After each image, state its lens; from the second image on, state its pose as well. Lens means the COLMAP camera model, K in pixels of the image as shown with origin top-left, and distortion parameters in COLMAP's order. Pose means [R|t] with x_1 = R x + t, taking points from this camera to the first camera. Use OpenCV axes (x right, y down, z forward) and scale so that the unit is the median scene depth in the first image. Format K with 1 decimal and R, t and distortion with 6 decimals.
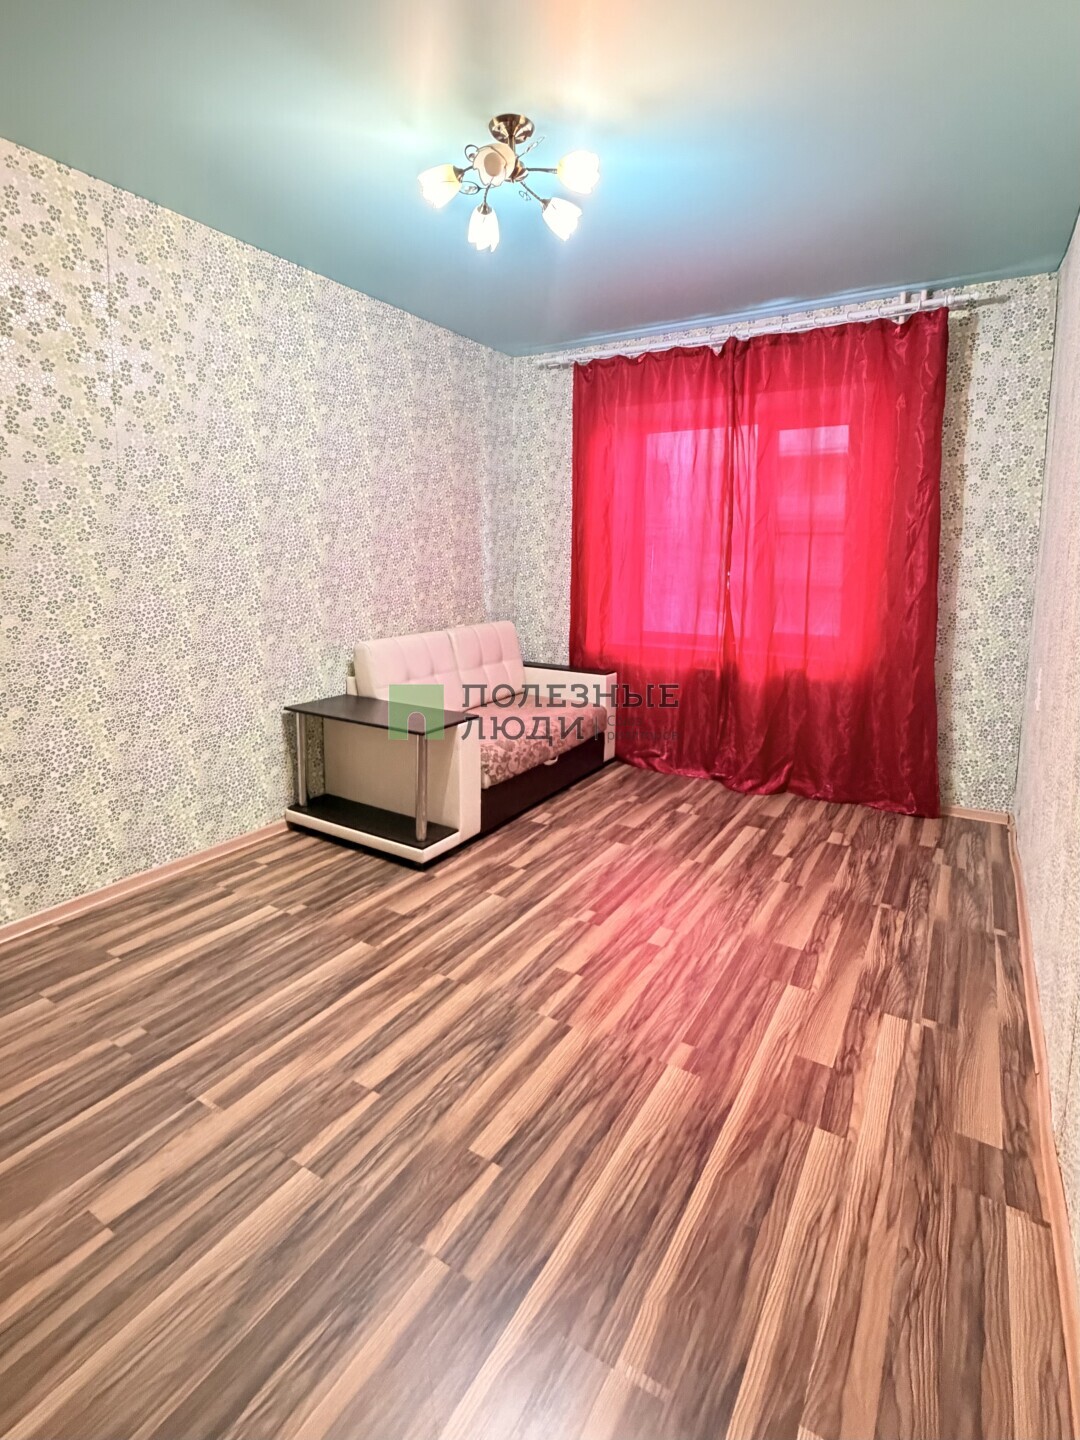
lens RADIAL K [[570.5, 0, 542.0], [0, 570.5, 718.3], [0, 0, 1]] dist [-0.000357, -0.000132]
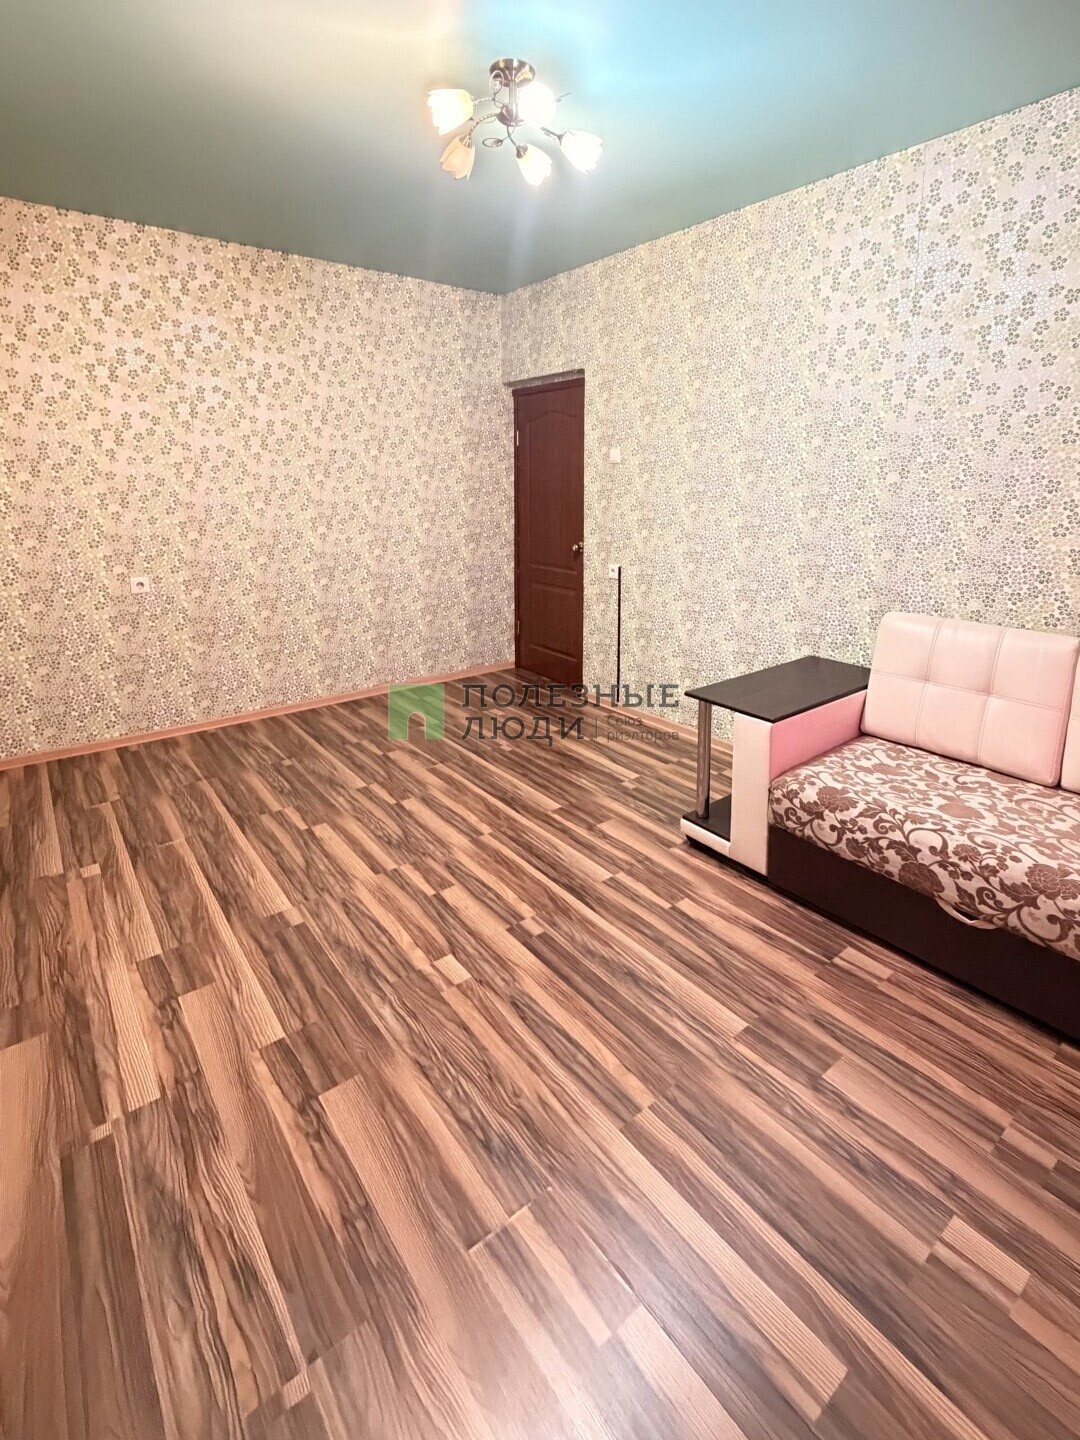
lens RADIAL K [[570.5, 0, 542.0], [0, 570.5, 718.3], [0, 0, 1]] dist [-0.000357, -0.000132]
pose [[-0.212063, 0.370823, -0.904168, 0.835869], [-0.273411, 0.865751, 0.419192, -0.311383], [0.938230, 0.336104, -0.082207, 1.155215]]
